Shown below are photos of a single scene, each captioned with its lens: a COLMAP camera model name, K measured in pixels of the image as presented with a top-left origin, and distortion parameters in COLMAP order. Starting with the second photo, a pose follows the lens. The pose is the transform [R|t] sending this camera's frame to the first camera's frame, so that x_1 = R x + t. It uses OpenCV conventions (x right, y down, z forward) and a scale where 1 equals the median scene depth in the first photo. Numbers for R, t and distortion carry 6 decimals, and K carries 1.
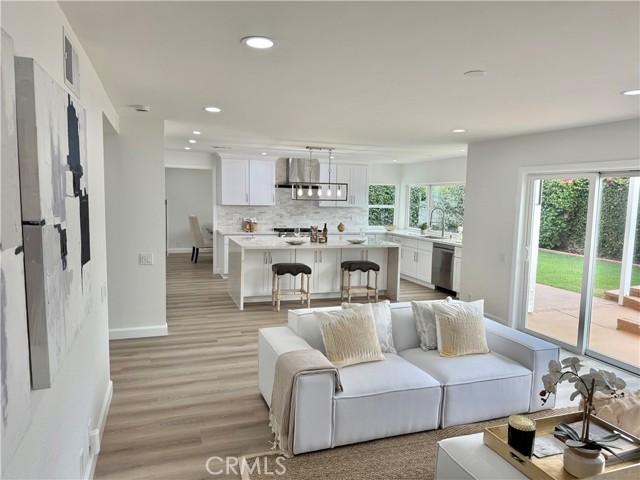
lens RADIAL K [[455.9, 0, 318.8], [0, 455.9, 242.8], [0, 0, 1]] dist [0.005719, -0.003234]
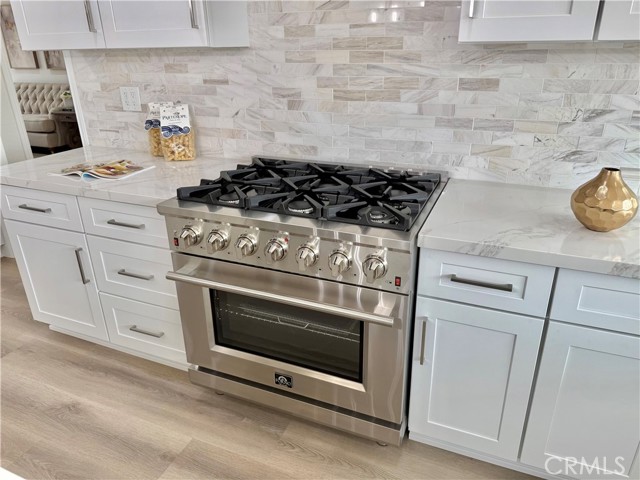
lens RADIAL K [[455.9, 0, 318.8], [0, 455.9, 242.8], [0, 0, 1]] dist [0.005719, -0.003234]
pose [[0.738661, 0.236968, -0.631051, 0.076117], [-0.040789, 0.950169, 0.309057, -0.061921], [0.672842, -0.202548, 0.711518, 0.843729]]
